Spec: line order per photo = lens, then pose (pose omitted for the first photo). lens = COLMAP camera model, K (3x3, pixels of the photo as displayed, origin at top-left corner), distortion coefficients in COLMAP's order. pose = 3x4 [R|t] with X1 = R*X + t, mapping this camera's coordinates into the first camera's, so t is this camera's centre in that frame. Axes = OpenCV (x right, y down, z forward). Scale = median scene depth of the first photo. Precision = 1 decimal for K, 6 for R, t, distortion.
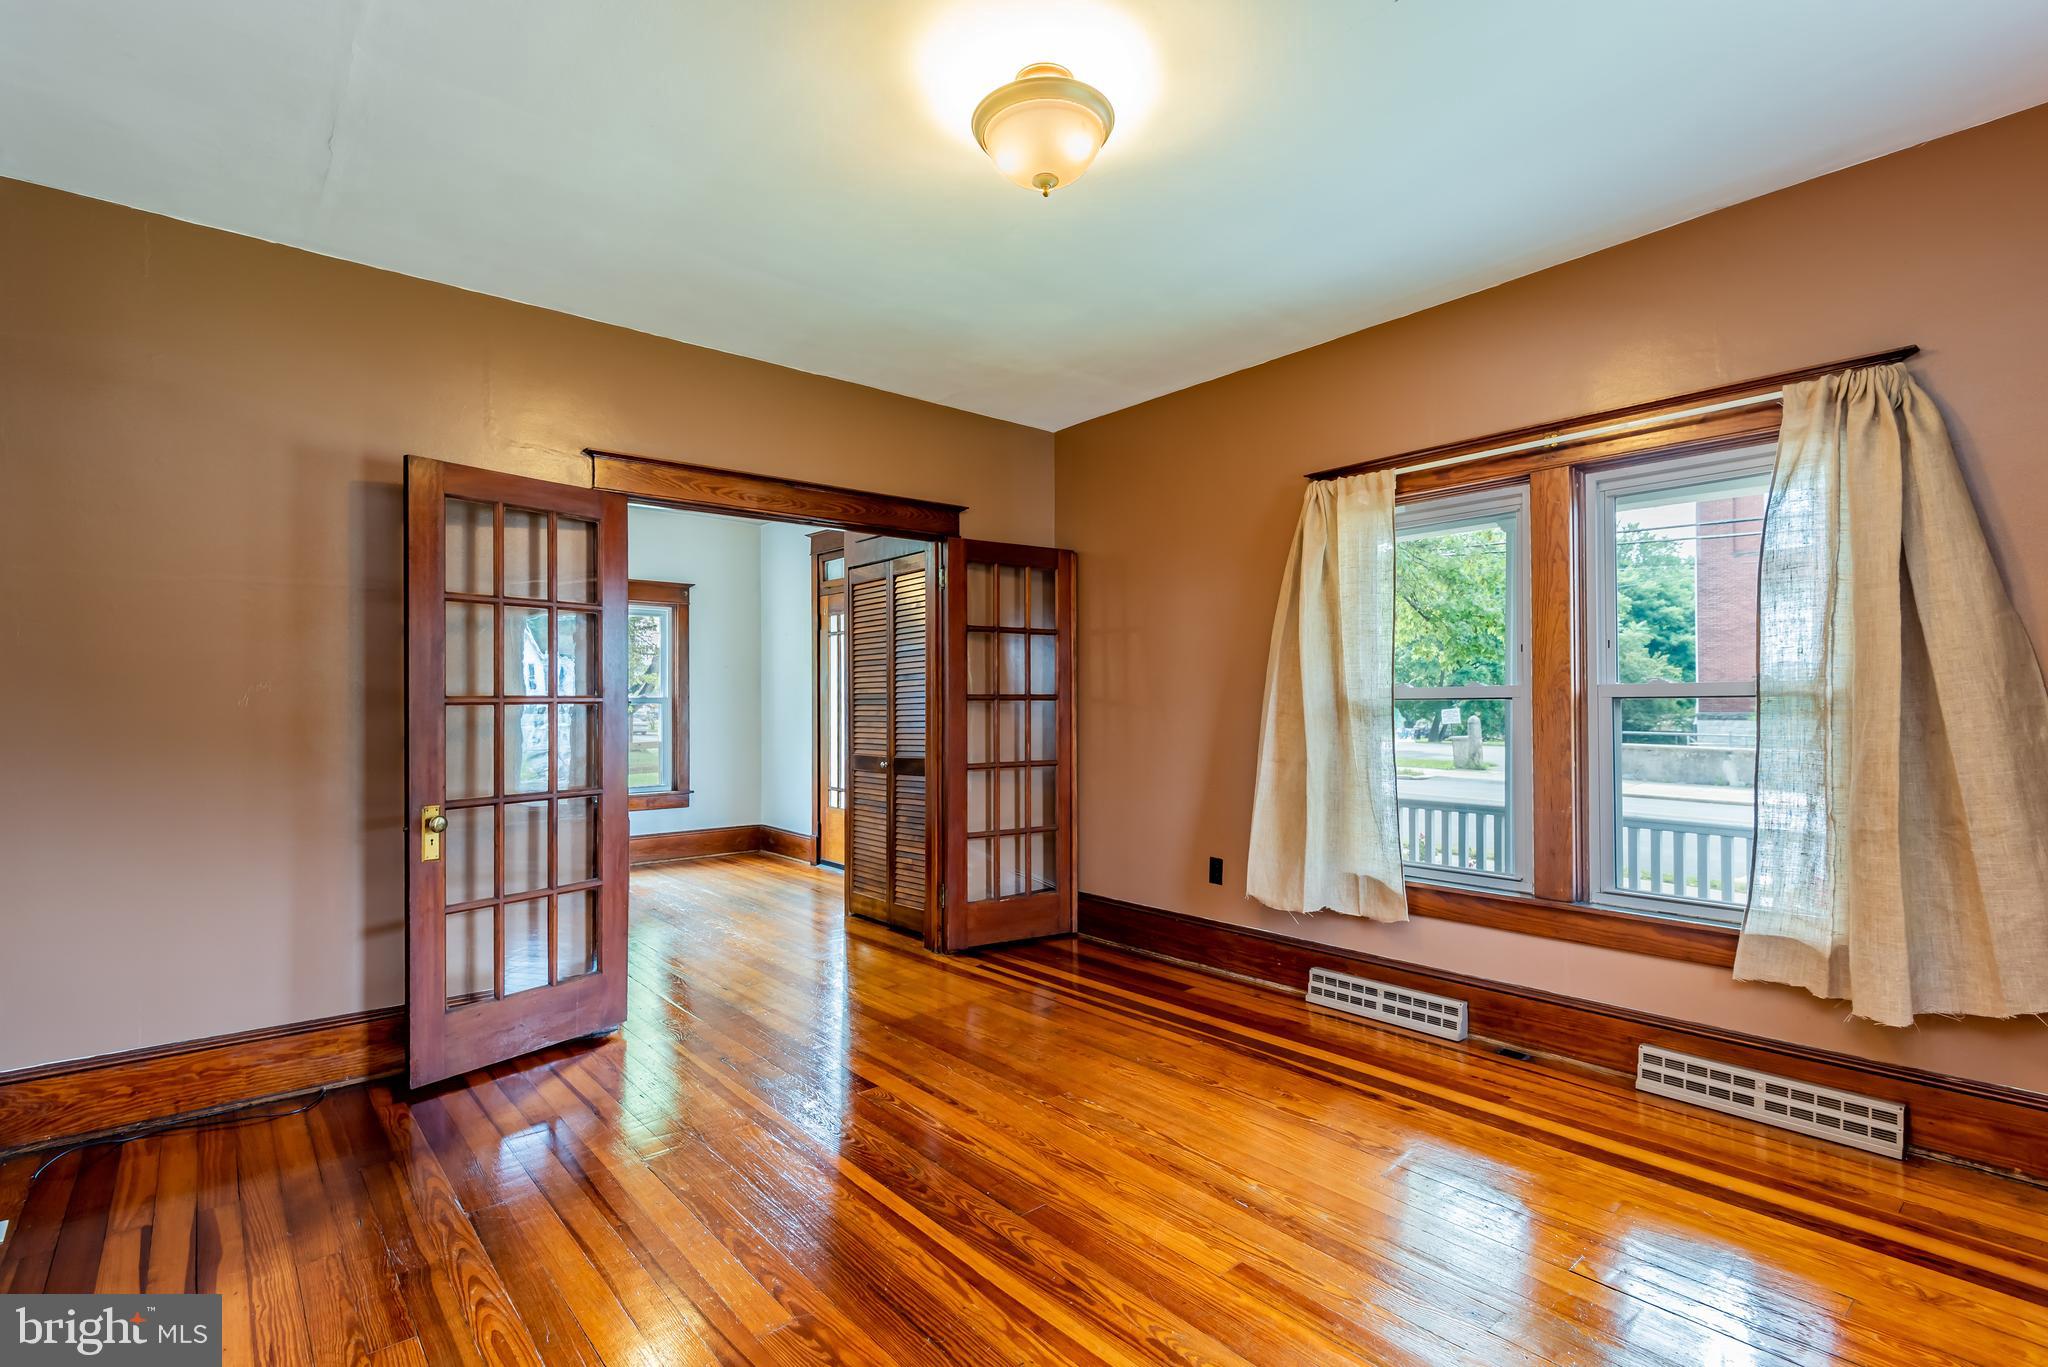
lens RADIAL K [[954.4, 0, 1059.0], [0, 954.4, 691.5], [0, 0, 1]] dist [0.015356, -0.006154]
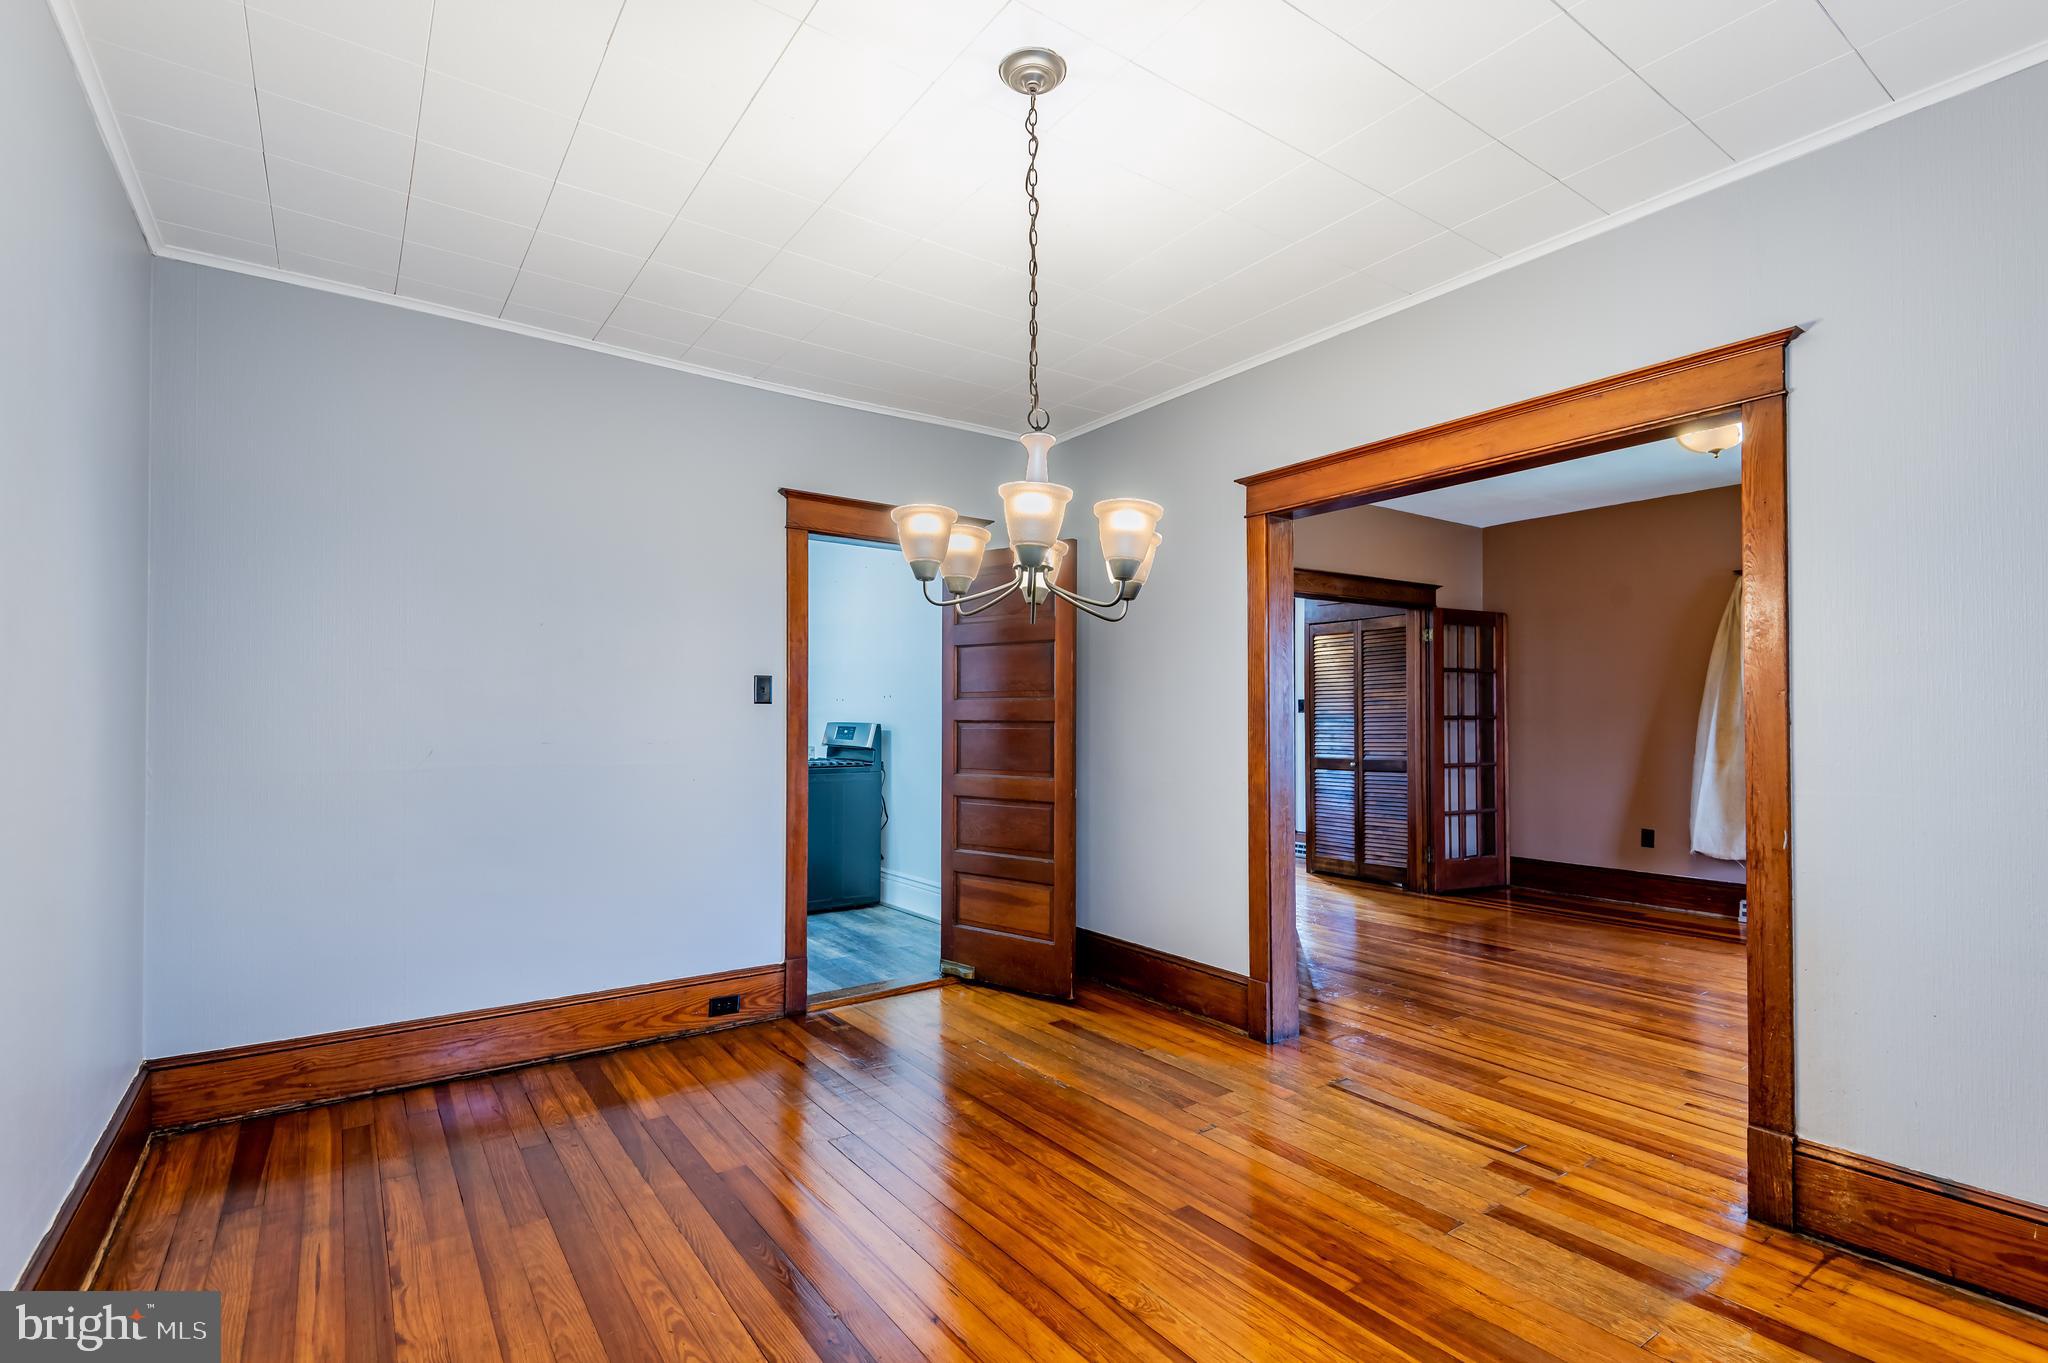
lens RADIAL K [[954.4, 0, 1025.6], [0, 954.4, 694.8], [0, 0, 1]] dist [0.015356, -0.006154]
pose [[0.994803, 0.001665, -0.101808, -0.631668], [-0.002923, 0.999921, -0.012202, -0.008978], [0.101779, 0.012436, 0.994729, -0.552967]]
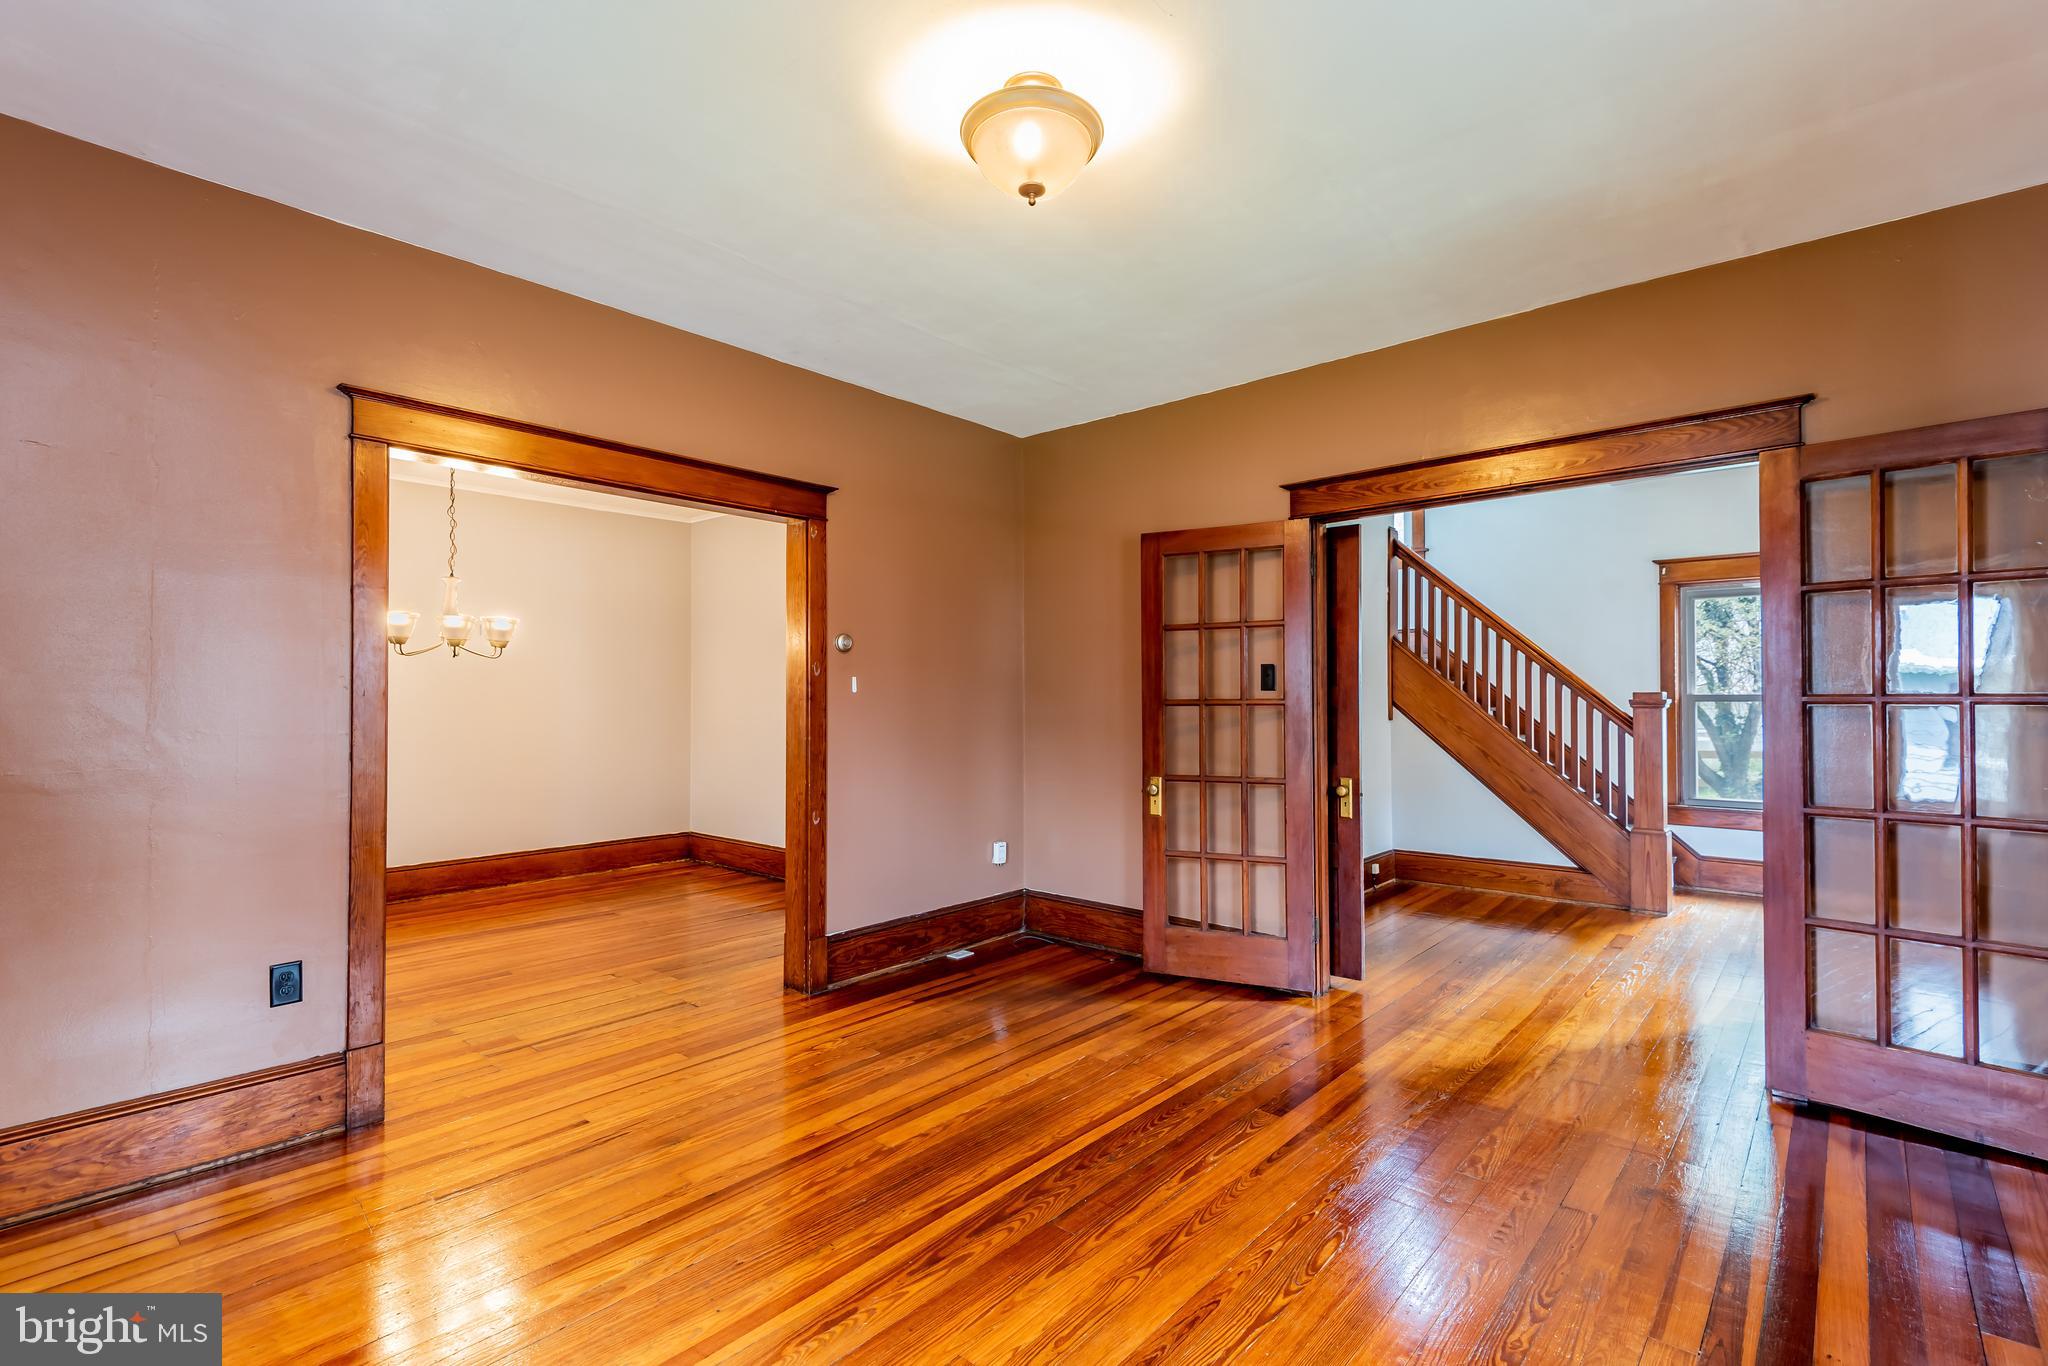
lens RADIAL K [[954.4, 0, 1032.2], [0, 954.4, 689.9], [0, 0, 1]] dist [0.015356, -0.006154]
pose [[0.137255, -0.005123, -0.990523, 0.514132], [0.006991, 0.999967, -0.004204, -0.001592], [0.990511, -0.006348, 0.137286, 0.460571]]
